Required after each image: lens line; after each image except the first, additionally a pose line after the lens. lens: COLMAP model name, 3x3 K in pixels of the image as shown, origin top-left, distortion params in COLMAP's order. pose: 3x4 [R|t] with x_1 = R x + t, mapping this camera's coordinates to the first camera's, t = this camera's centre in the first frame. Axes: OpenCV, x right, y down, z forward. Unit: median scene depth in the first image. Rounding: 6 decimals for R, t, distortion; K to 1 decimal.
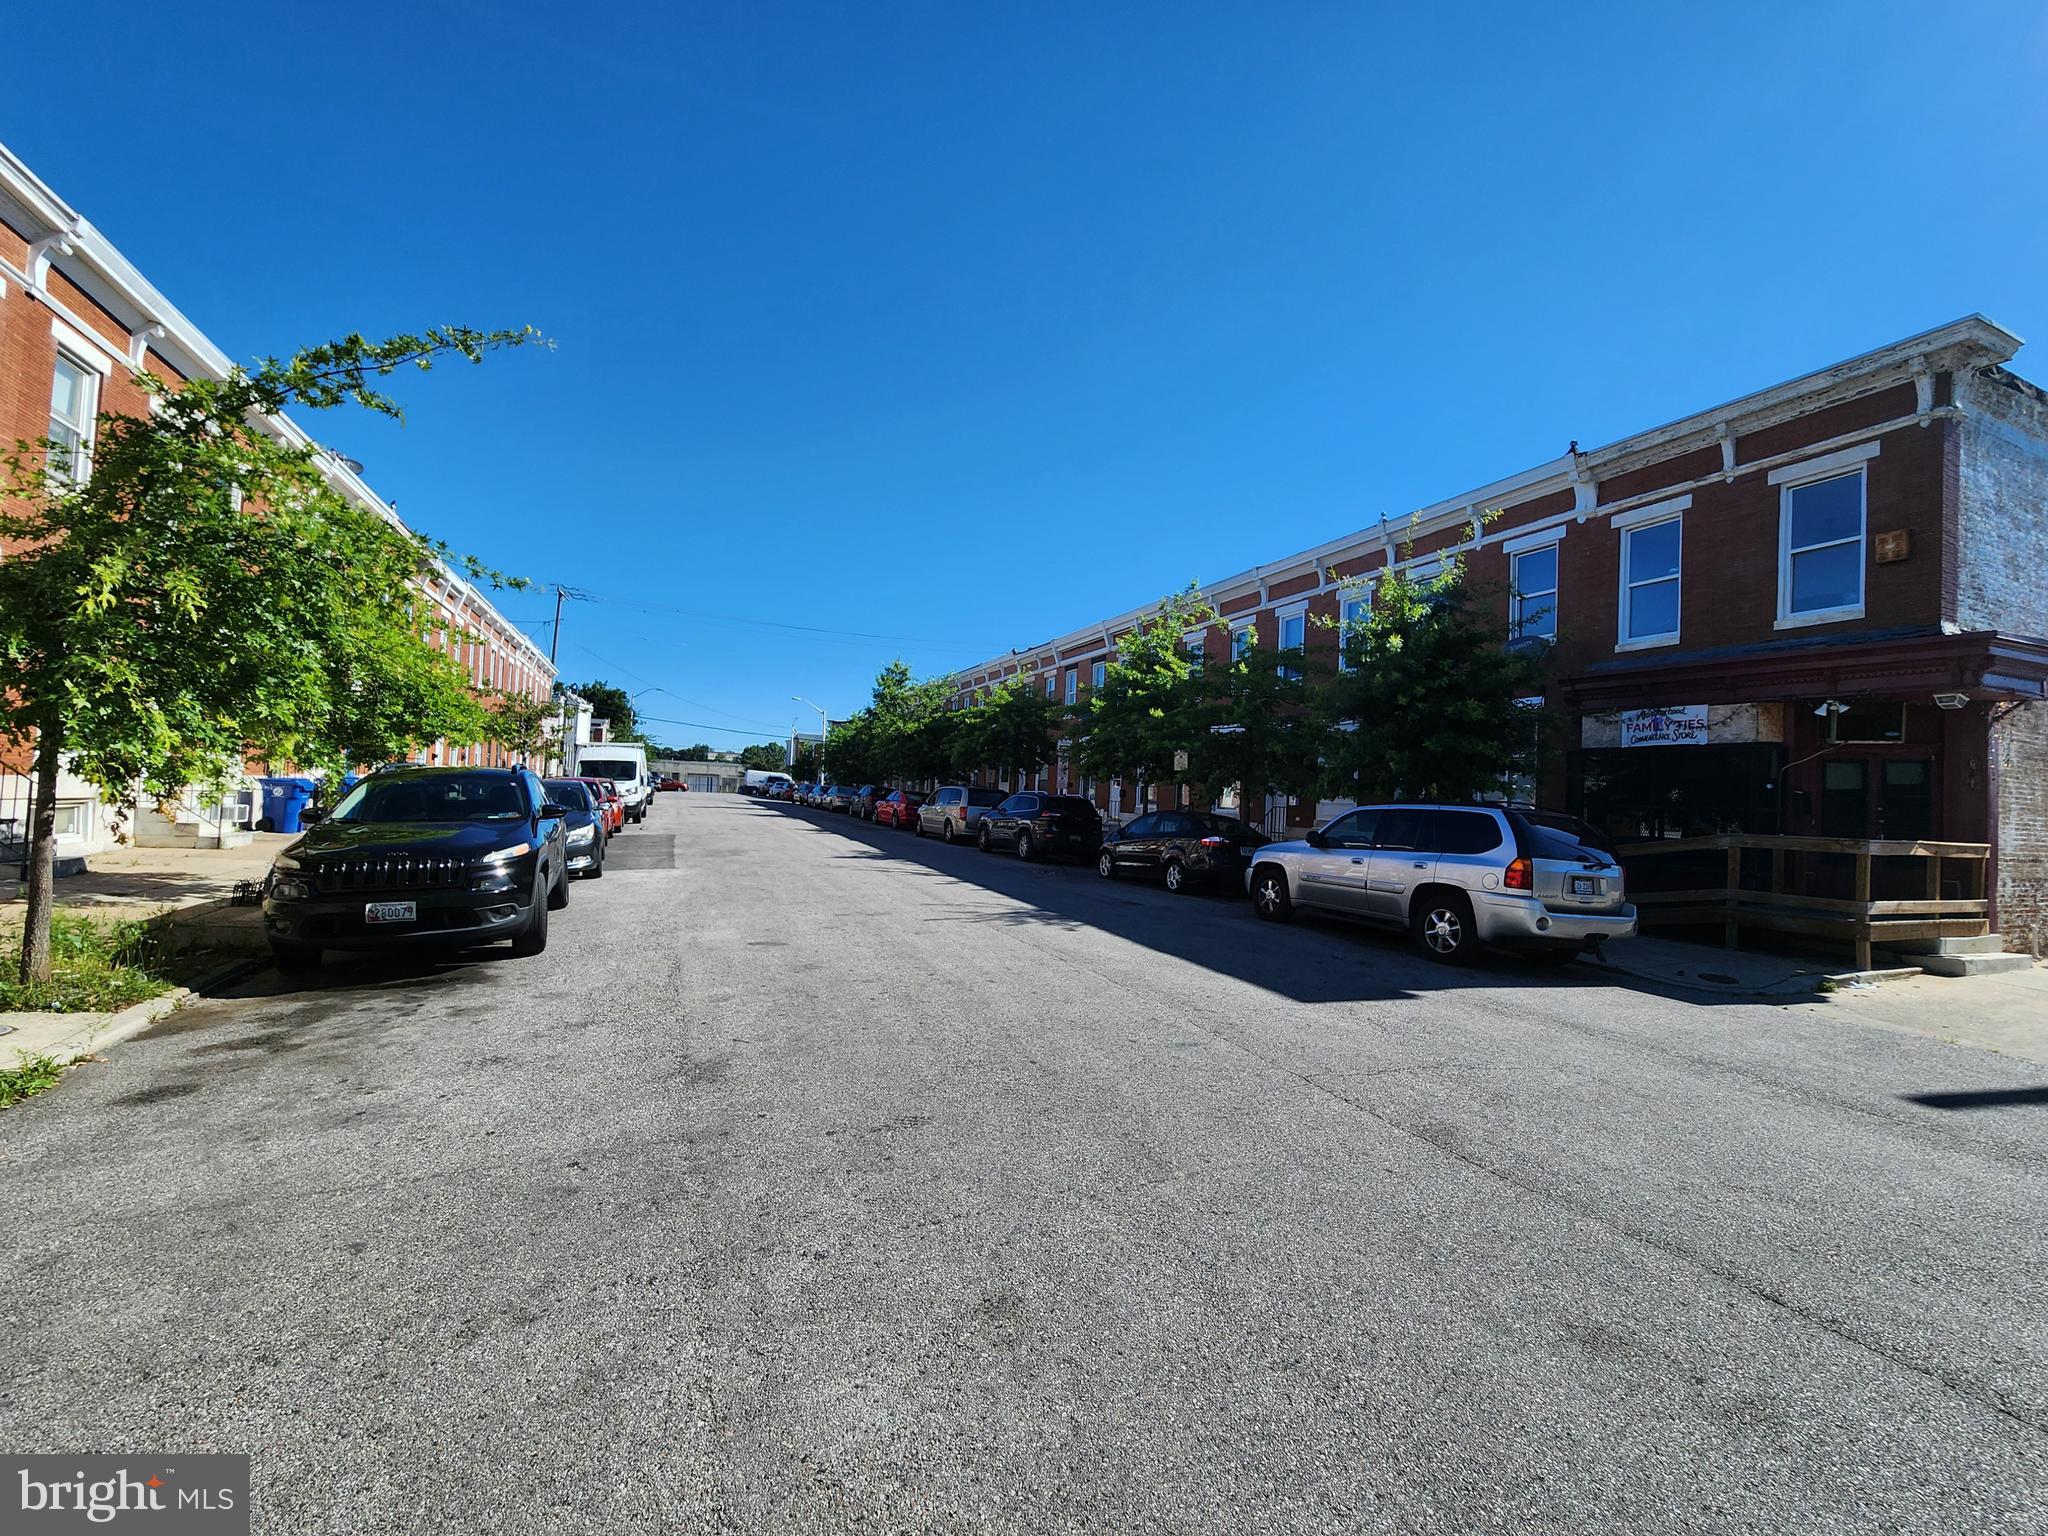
lens RADIAL K [[842.1, 0, 1035.7], [0, 842.1, 773.9], [0, 0, 1]] dist [-0.006975, 0.003518]
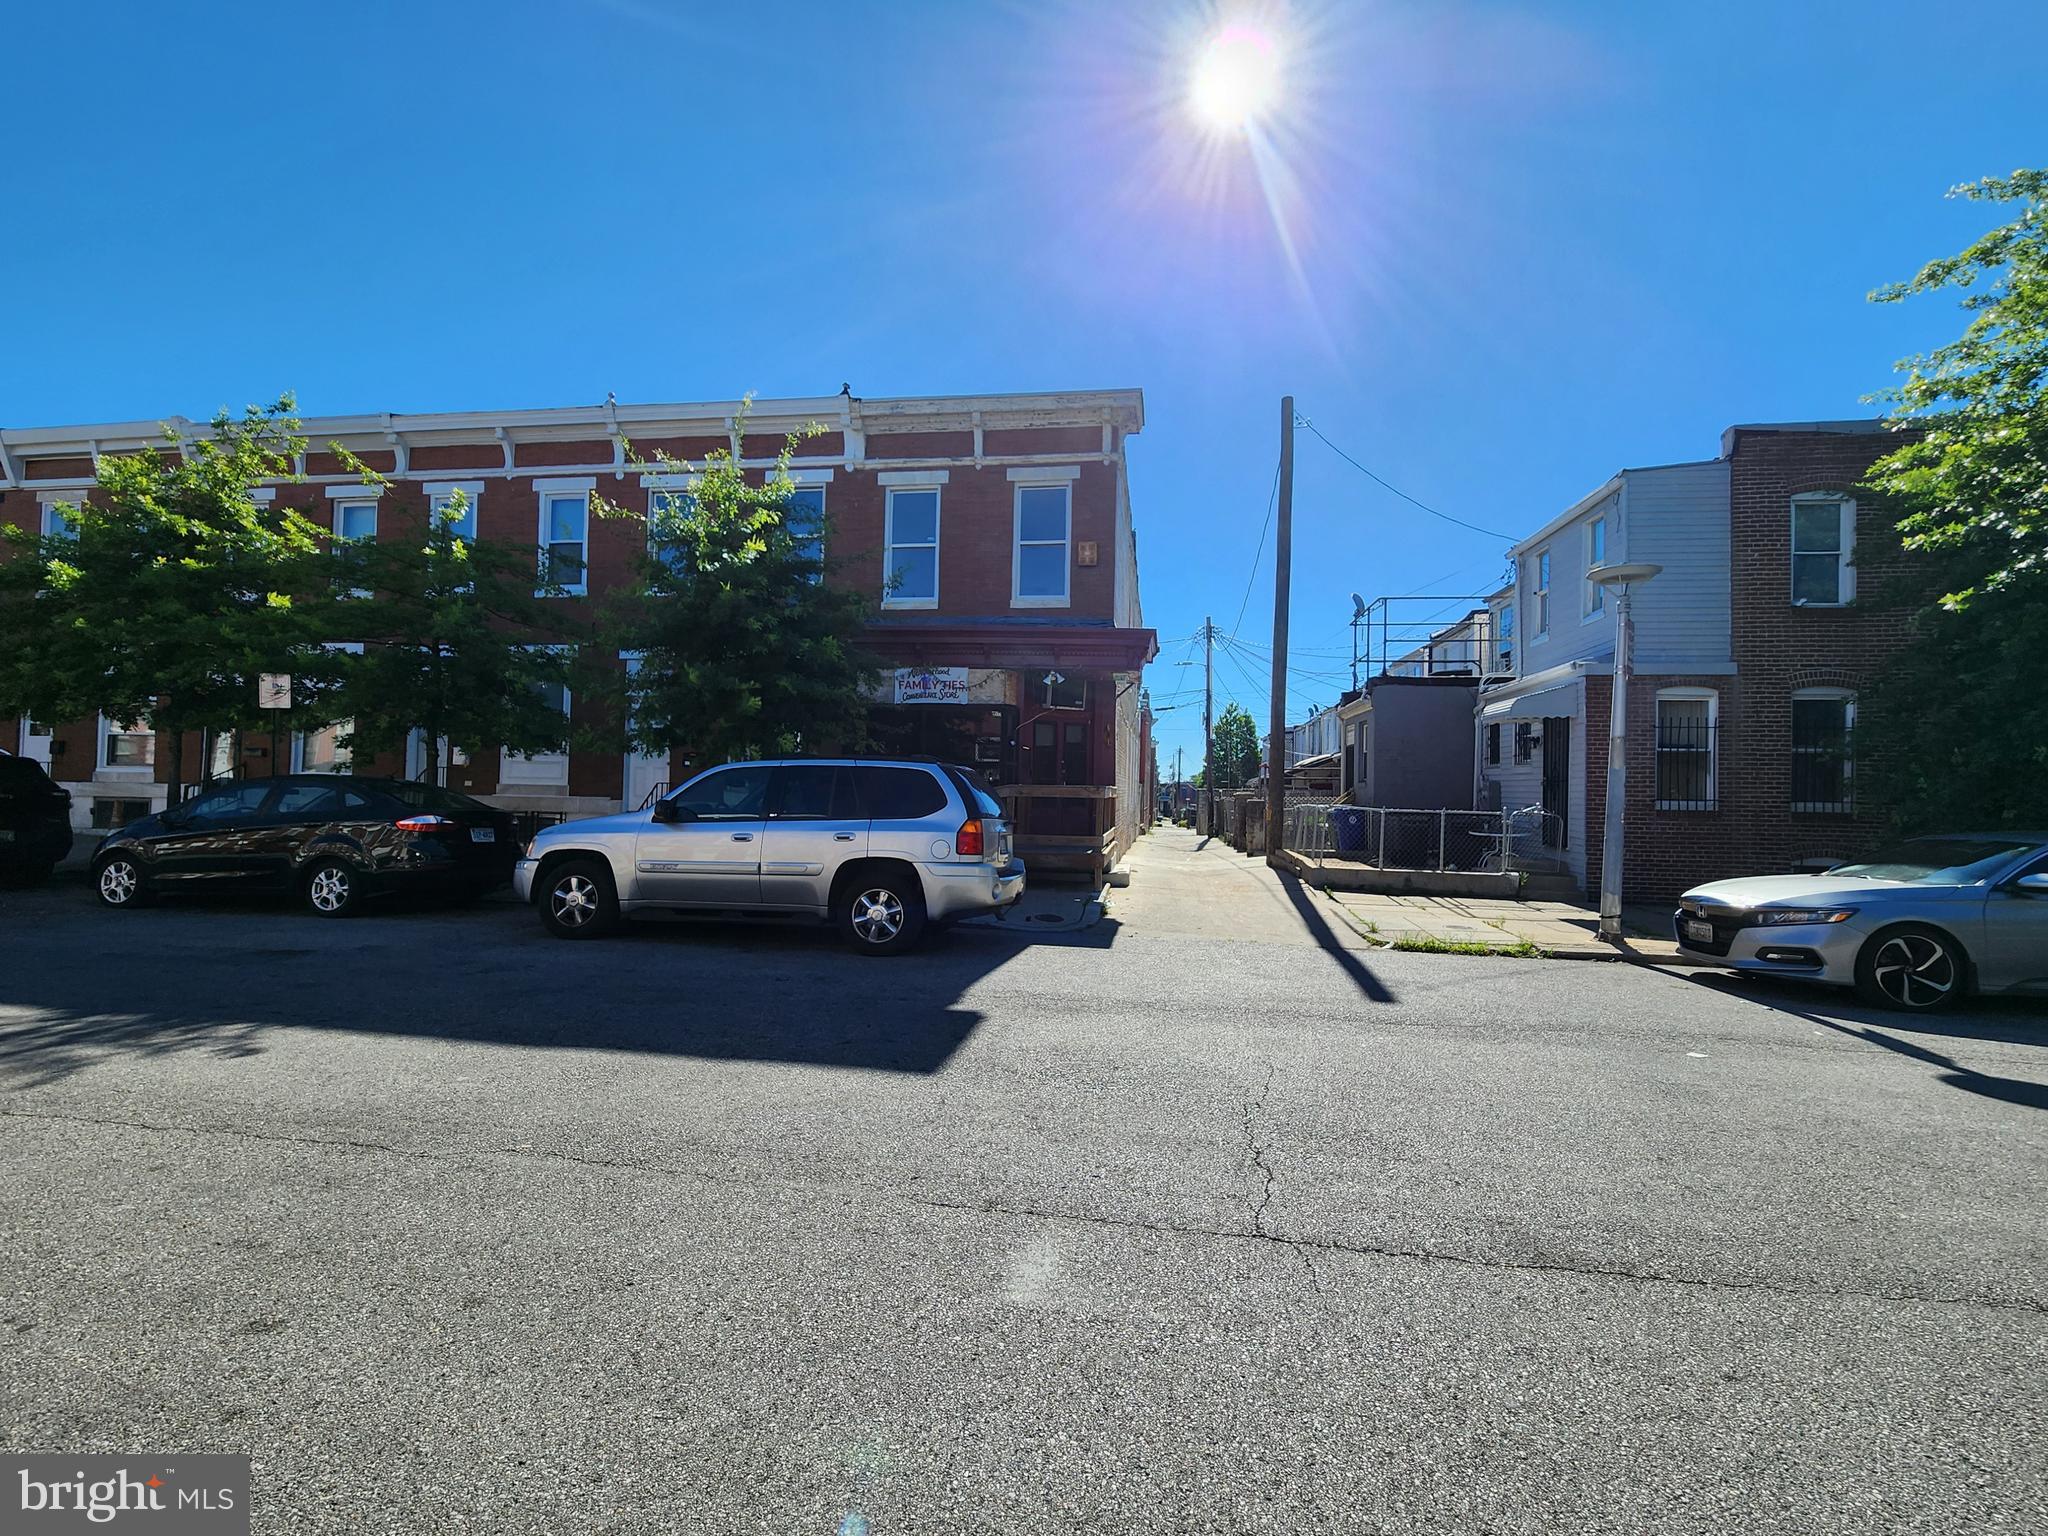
lens RADIAL K [[842.1, 0, 1029.3], [0, 842.1, 771.1], [0, 0, 1]] dist [-0.006975, 0.003518]
pose [[0.513702, -0.018059, 0.857779, -0.116384], [-0.021612, 0.999189, 0.033979, 0.015066], [-0.857697, -0.035994, 0.512895, 0.410796]]
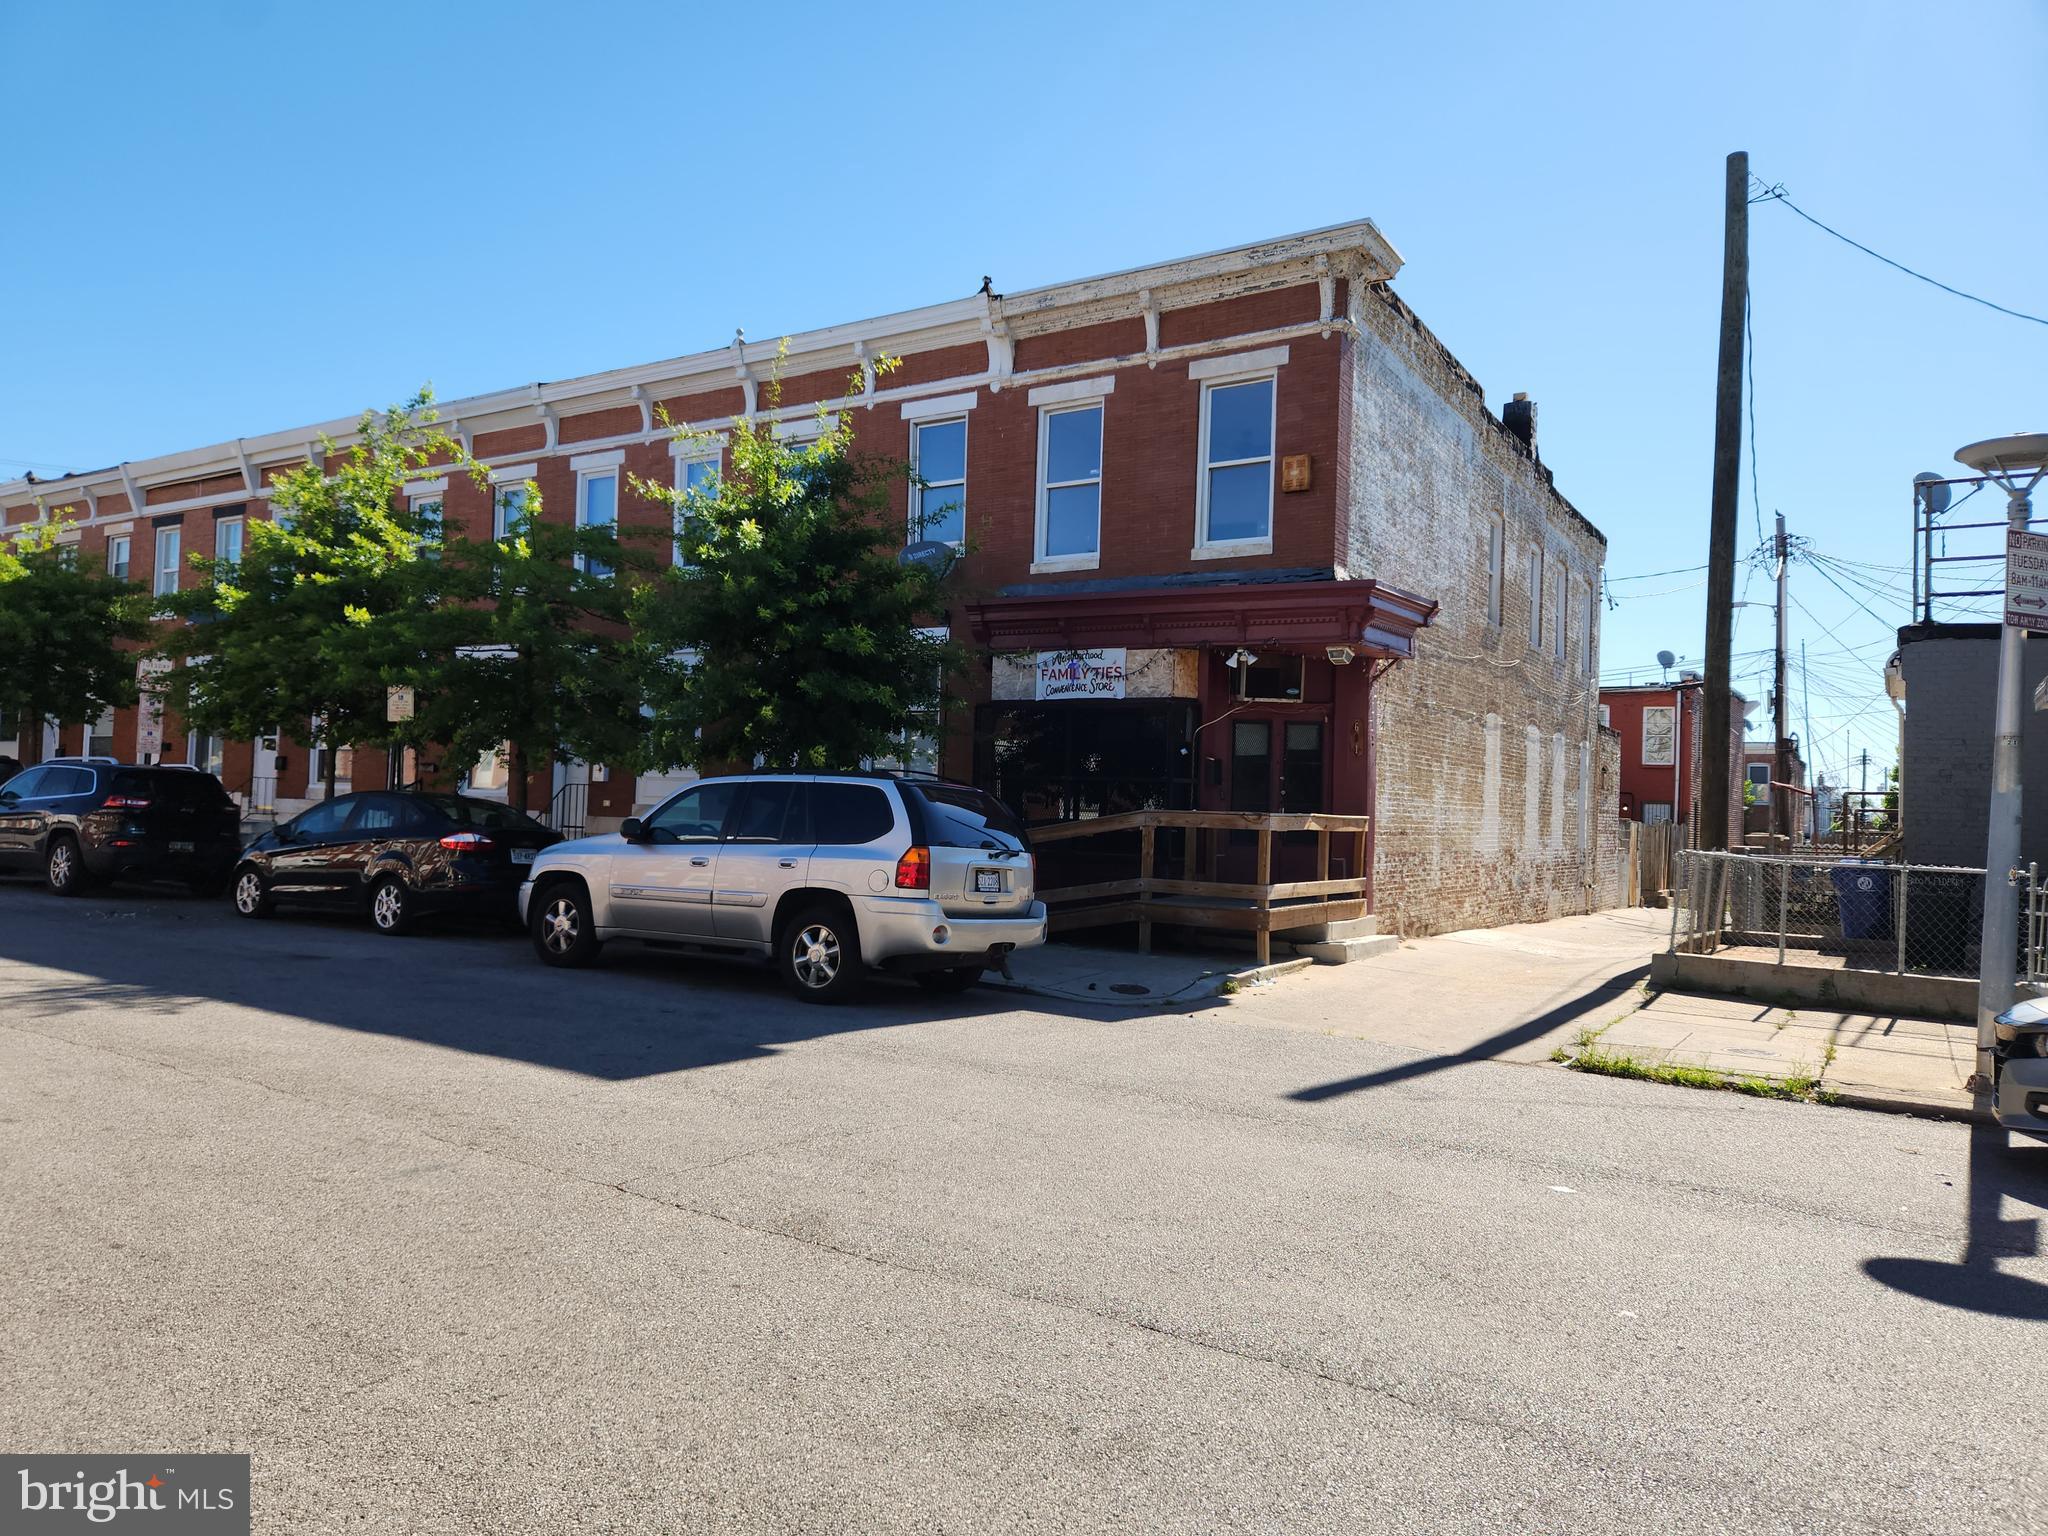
lens RADIAL K [[1382.4, 0, 1011.5], [0, 1382.4, 764.1], [0, 0, 1]] dist [0.061549, -0.040749]
pose [[0.833065, -0.000839, 0.553175, -0.011783], [-0.011348, 0.999762, 0.018606, 0.004417], [-0.553059, -0.021777, 0.832857, -0.031837]]
